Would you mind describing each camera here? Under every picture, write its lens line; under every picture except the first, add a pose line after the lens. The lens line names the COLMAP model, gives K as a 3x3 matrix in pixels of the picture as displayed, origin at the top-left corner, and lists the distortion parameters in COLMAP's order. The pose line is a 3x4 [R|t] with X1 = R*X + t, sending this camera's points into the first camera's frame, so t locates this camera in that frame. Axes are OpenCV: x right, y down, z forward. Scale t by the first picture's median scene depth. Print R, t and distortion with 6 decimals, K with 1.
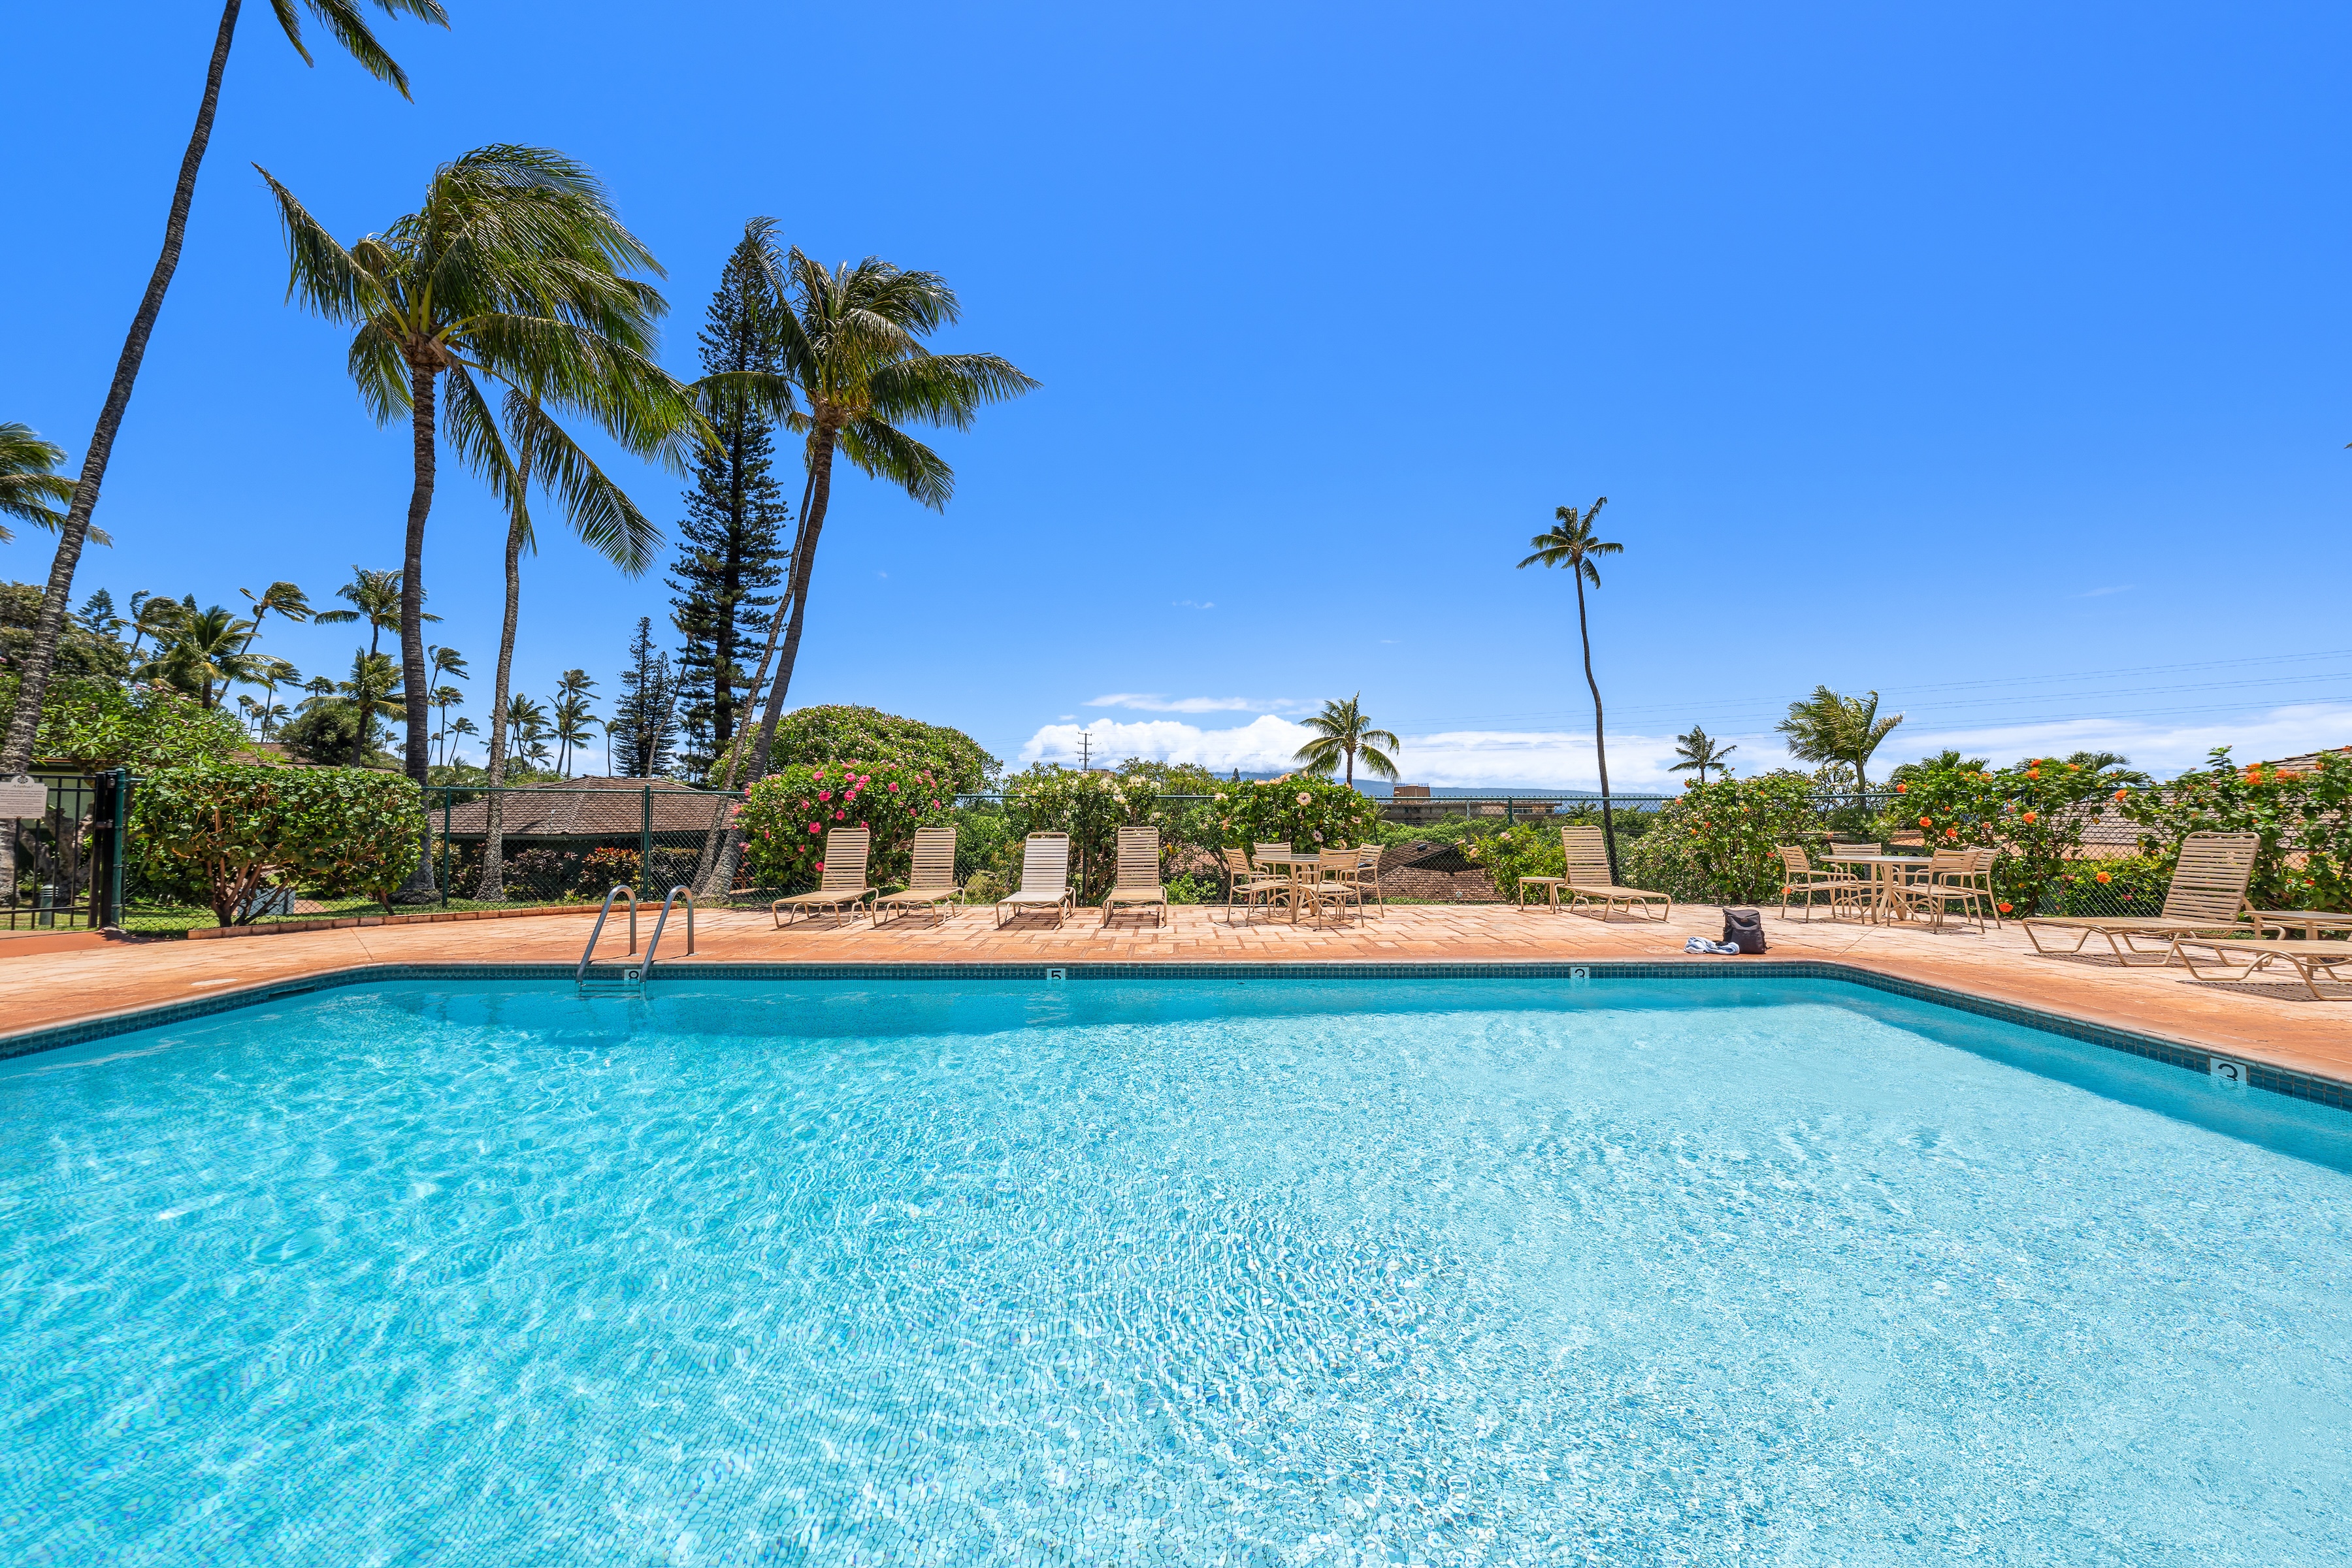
lens RADIAL K [[866.5, 0, 1176.0], [0, 866.5, 784.0], [0, 0, 1]] dist [-0.000603, -0.000045]
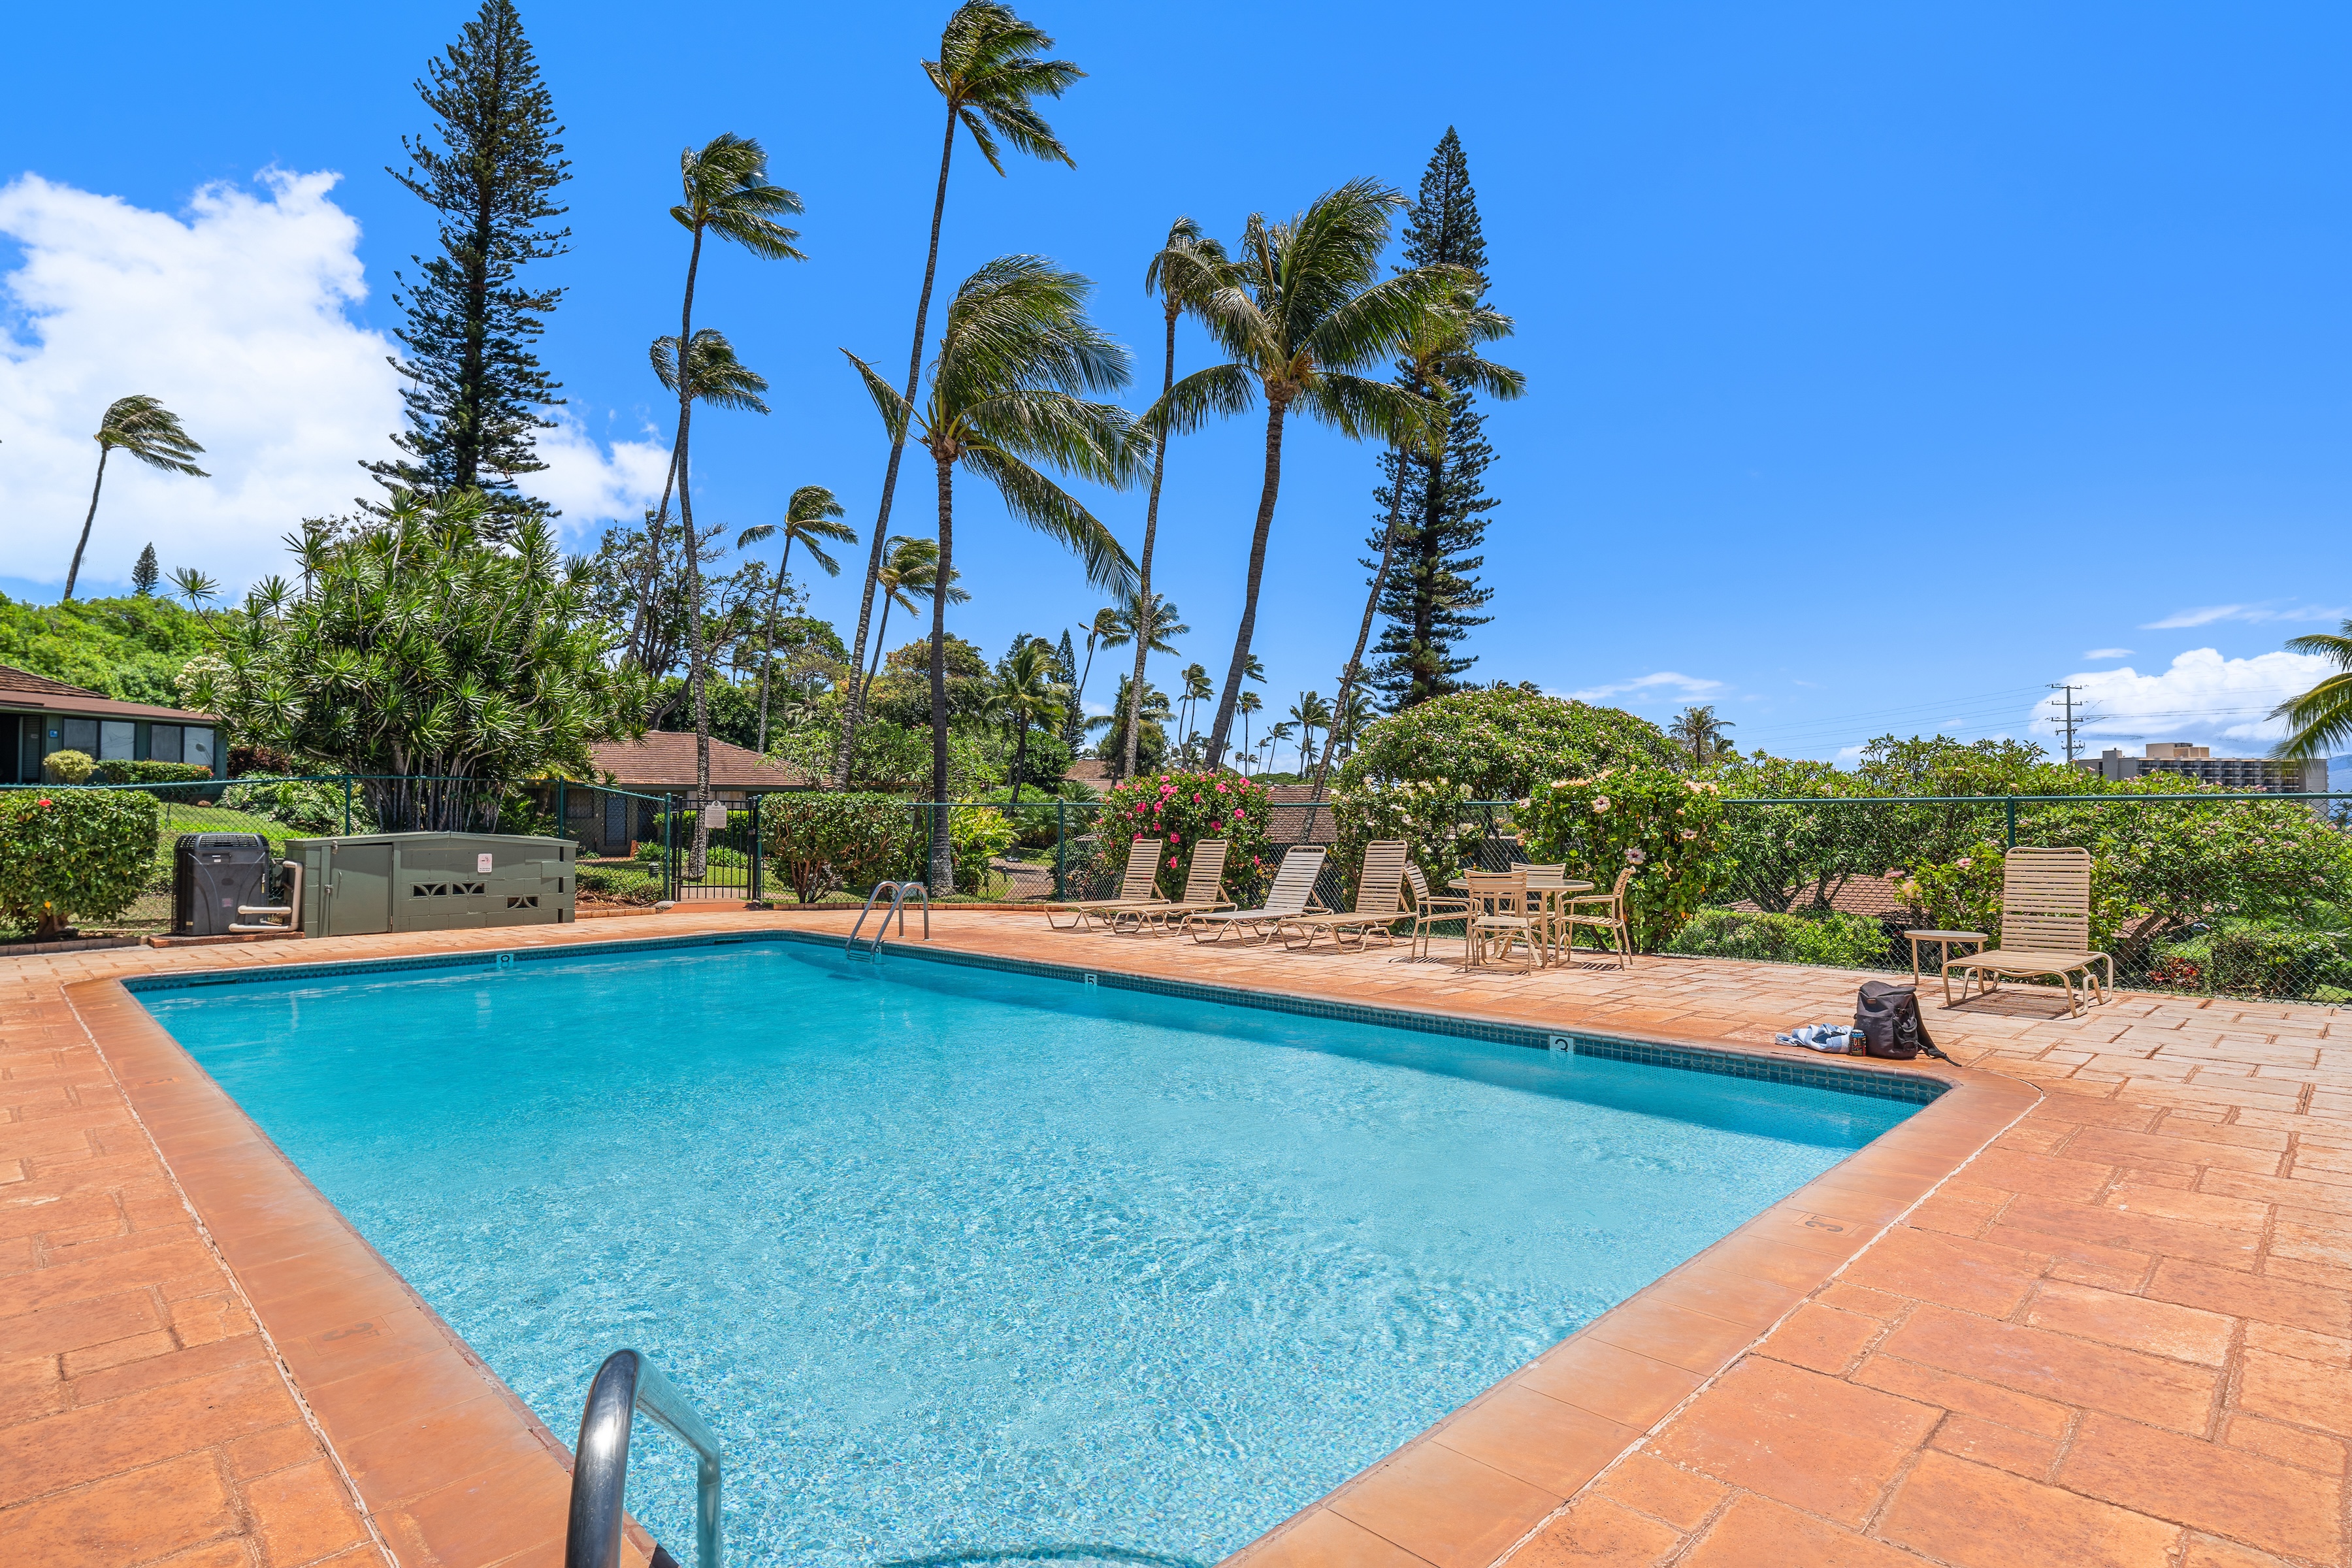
lens RADIAL K [[1196.6, 0, 1176.0], [0, 1196.6, 784.0], [0, 0, 1]] dist [-0.000093, 0.000005]
pose [[0.696292, -0.024925, -0.717326, 0.149825], [0.026262, 0.999612, -0.009241, -0.000281], [0.717278, -0.012404, 0.696677, 0.009864]]
